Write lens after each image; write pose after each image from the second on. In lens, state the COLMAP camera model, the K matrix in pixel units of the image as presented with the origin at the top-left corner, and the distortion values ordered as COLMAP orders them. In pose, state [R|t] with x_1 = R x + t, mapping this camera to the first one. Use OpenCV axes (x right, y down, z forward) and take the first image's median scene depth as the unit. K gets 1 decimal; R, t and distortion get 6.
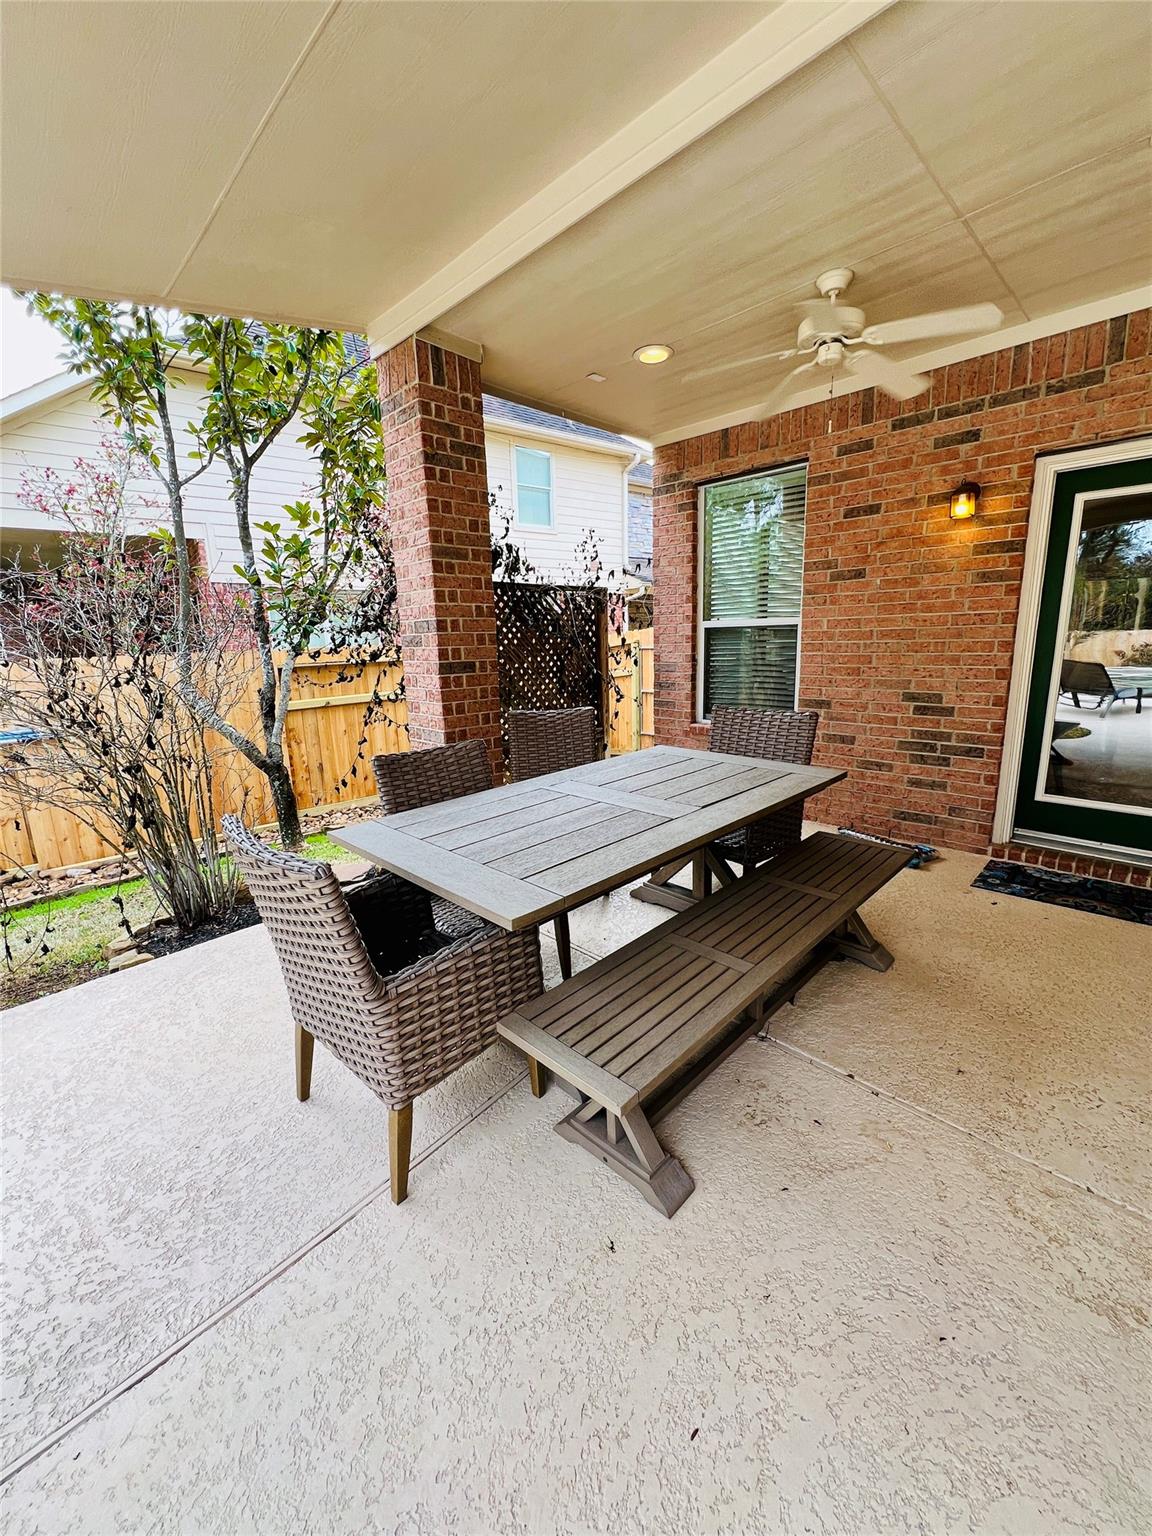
lens RADIAL K [[621.3, 0, 579.3], [0, 621.3, 763.9], [0, 0, 1]] dist [0.000527, 0.000230]
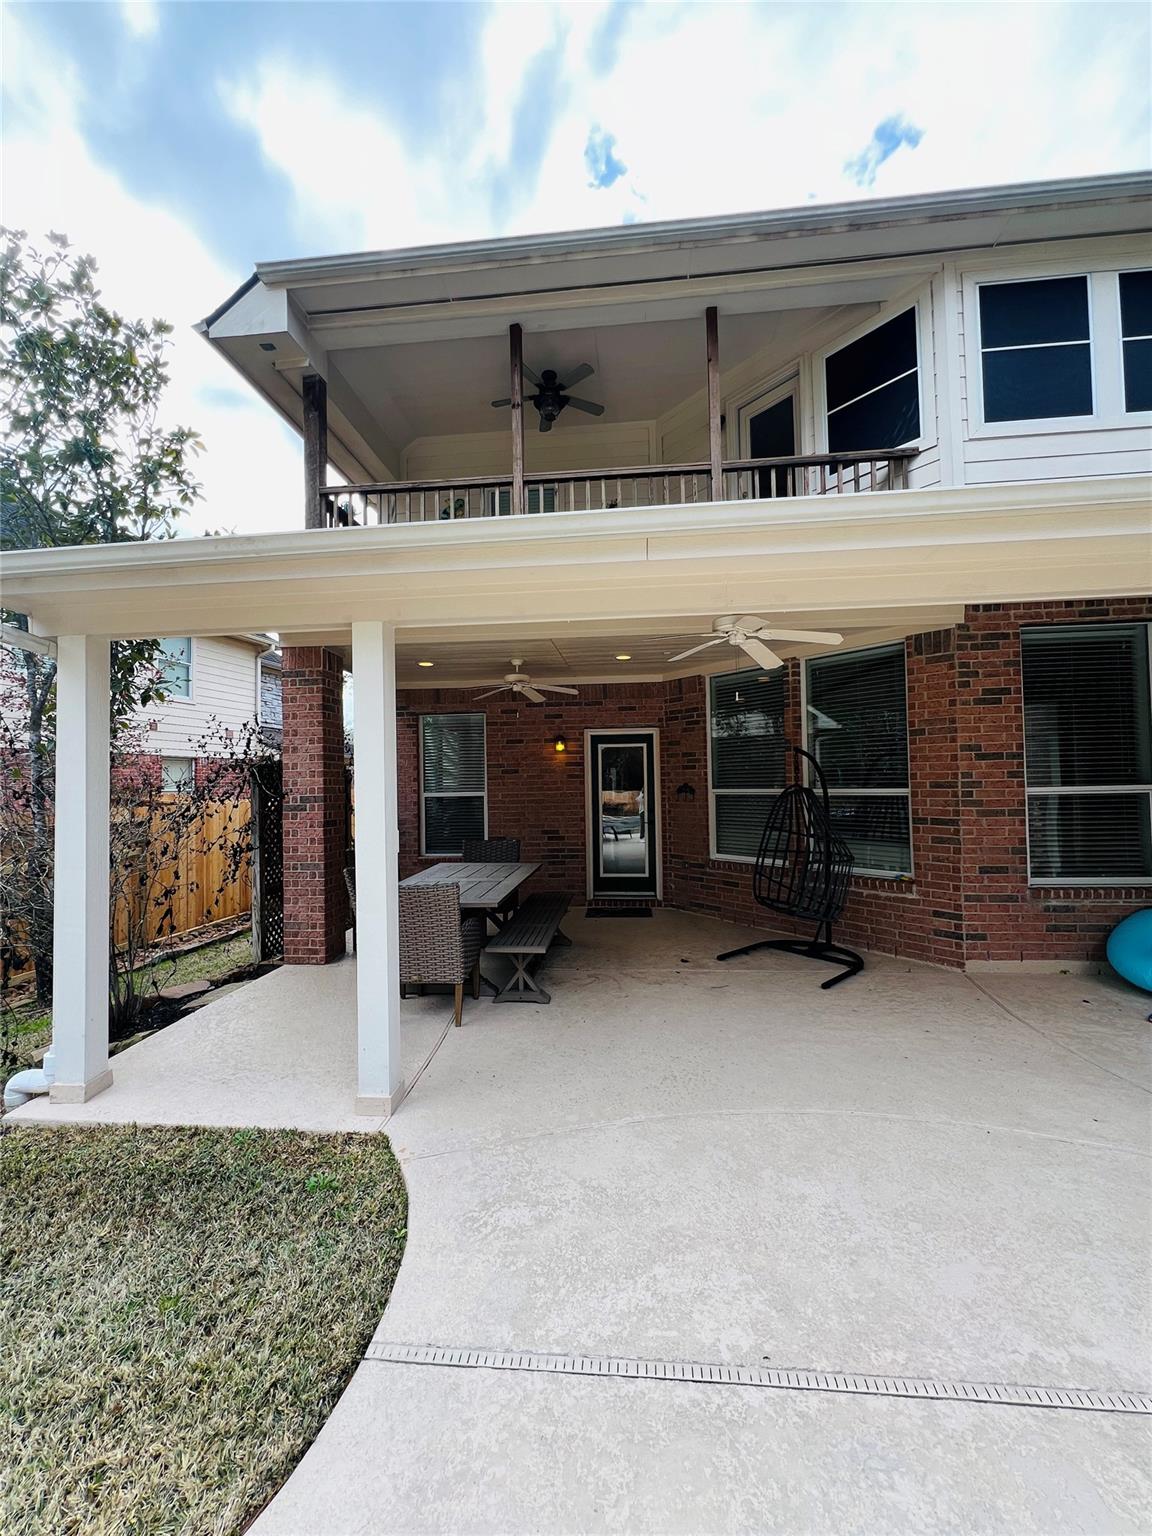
lens RADIAL K [[621.3, 0, 575.6], [0, 621.3, 762.7], [0, 0, 1]] dist [0.000527, 0.000230]
pose [[0.776024, 0.031612, 0.629910, -0.679622], [0.125368, 0.971082, -0.203182, 0.097364], [-0.618117, 0.236644, 0.749620, -0.635973]]
